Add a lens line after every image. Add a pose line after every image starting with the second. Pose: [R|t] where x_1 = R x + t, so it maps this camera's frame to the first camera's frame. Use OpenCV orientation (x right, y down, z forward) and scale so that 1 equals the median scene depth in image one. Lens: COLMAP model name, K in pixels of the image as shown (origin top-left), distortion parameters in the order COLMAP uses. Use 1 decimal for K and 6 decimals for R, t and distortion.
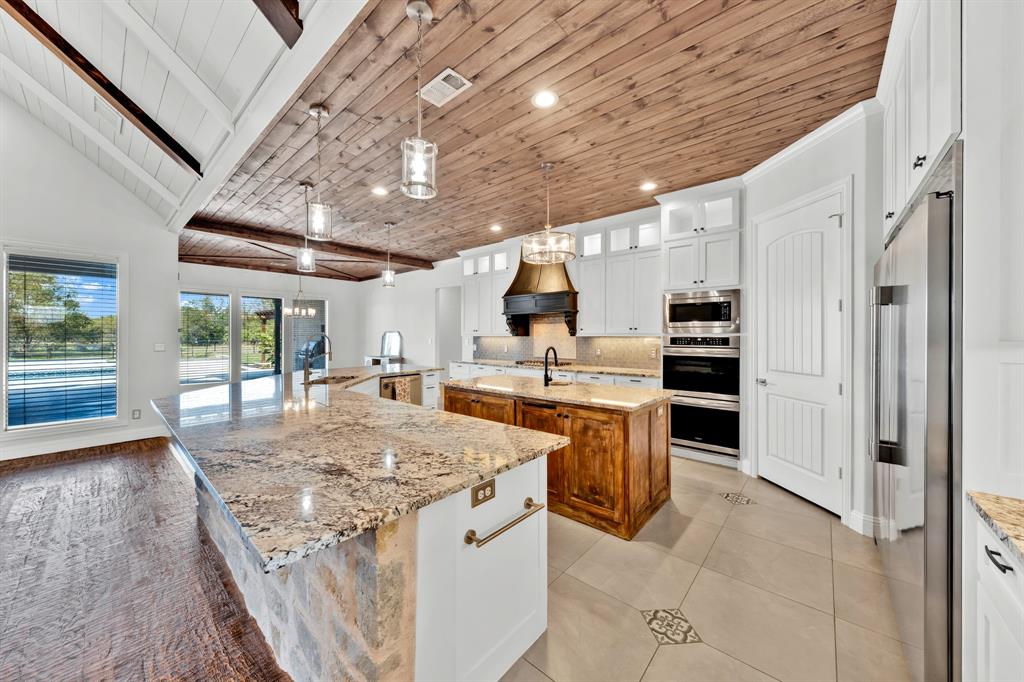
lens RADIAL K [[359.3, 0, 507.5], [0, 359.3, 332.2], [0, 0, 1]] dist [-0.000120, 0.000025]
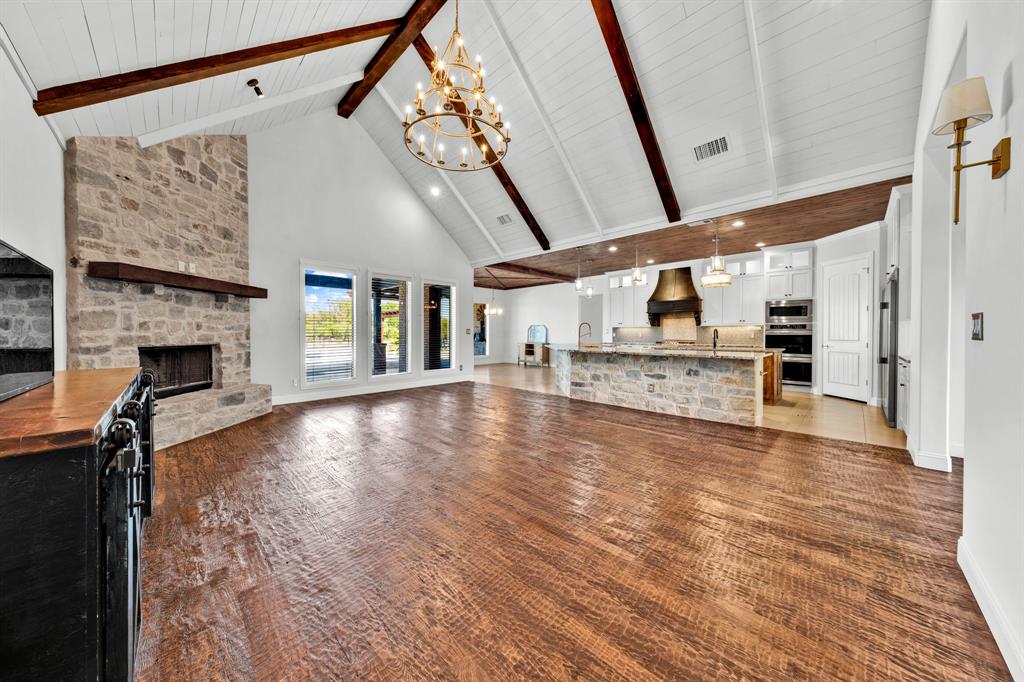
lens RADIAL K [[343.9, 0, 506.8], [0, 343.9, 333.9], [0, 0, 1]] dist [-0.000438, 0.000043]
pose [[0.997056, 0.000458, -0.076678, -0.745008], [0.000288, 0.999953, 0.009713, 0.041588], [0.076679, -0.009707, 0.997009, -0.847774]]
